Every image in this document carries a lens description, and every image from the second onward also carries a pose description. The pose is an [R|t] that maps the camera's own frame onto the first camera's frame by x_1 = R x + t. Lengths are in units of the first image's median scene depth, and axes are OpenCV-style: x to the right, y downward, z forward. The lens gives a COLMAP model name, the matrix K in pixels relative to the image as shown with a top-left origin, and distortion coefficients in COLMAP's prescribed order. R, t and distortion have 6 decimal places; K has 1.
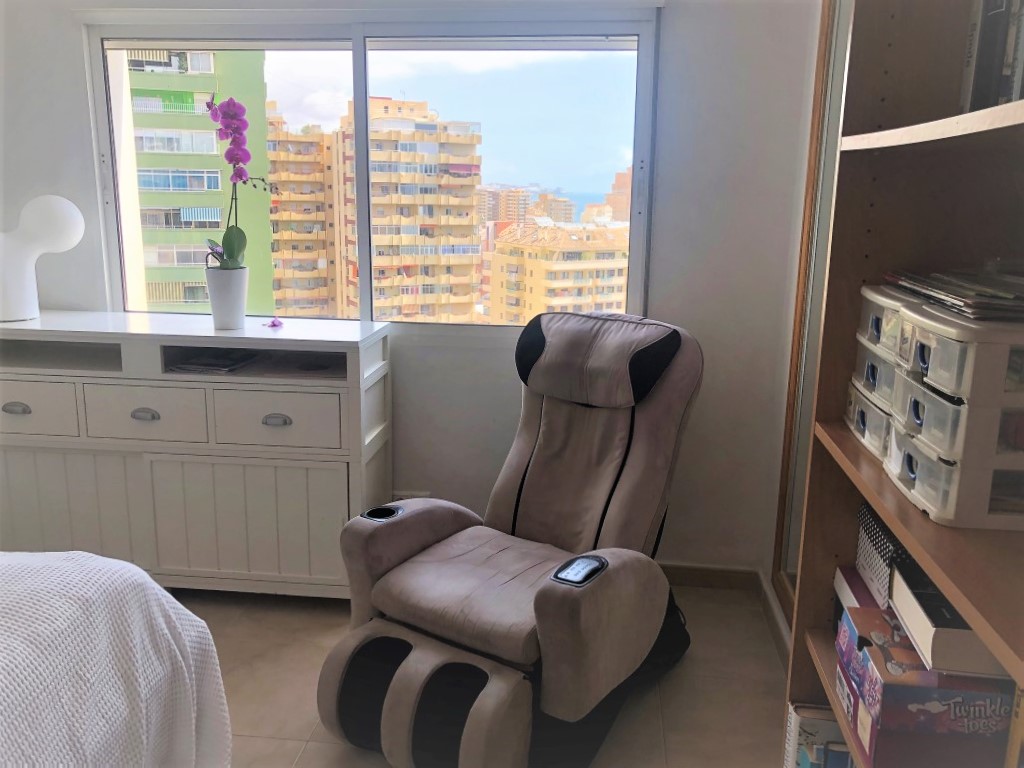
lens RADIAL K [[887.7, 0, 521.4], [0, 887.7, 370.5], [0, 0, 1]] dist [0.034652, -0.016907]
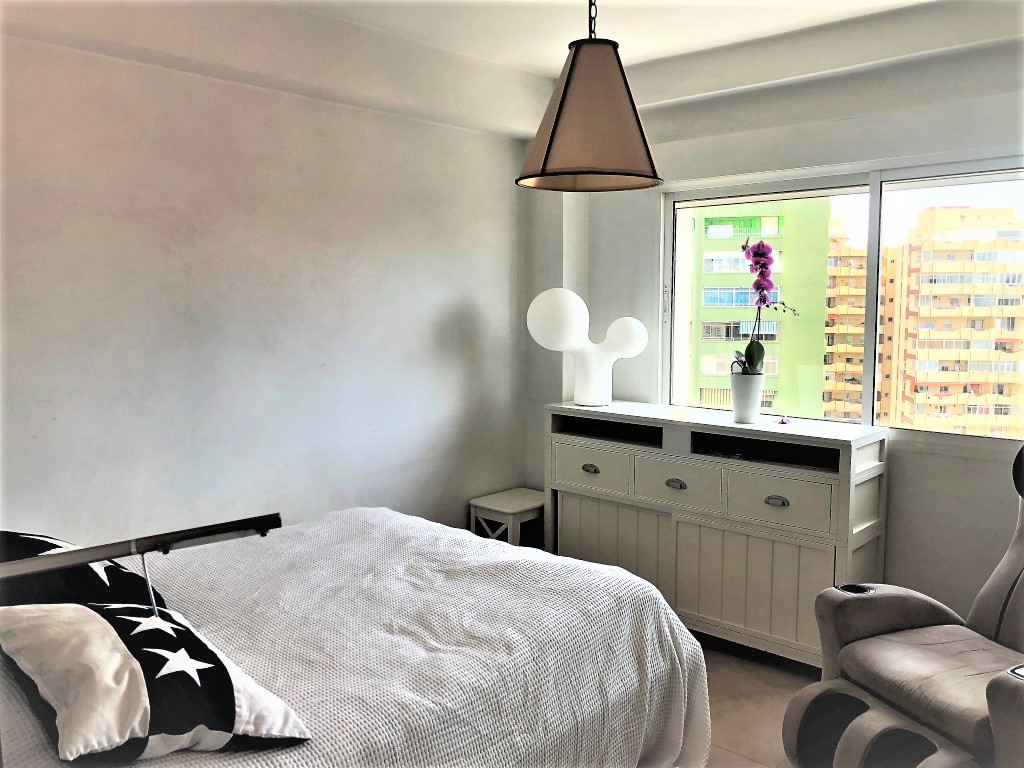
lens RADIAL K [[887.7, 0, 511.6], [0, 887.7, 384.3], [0, 0, 1]] dist [0.034652, -0.016907]
pose [[0.815868, 0.044137, -0.576551, 0.116990], [-0.106366, 0.991524, -0.074612, 0.027137], [0.568371, 0.122199, 0.813647, -0.194010]]
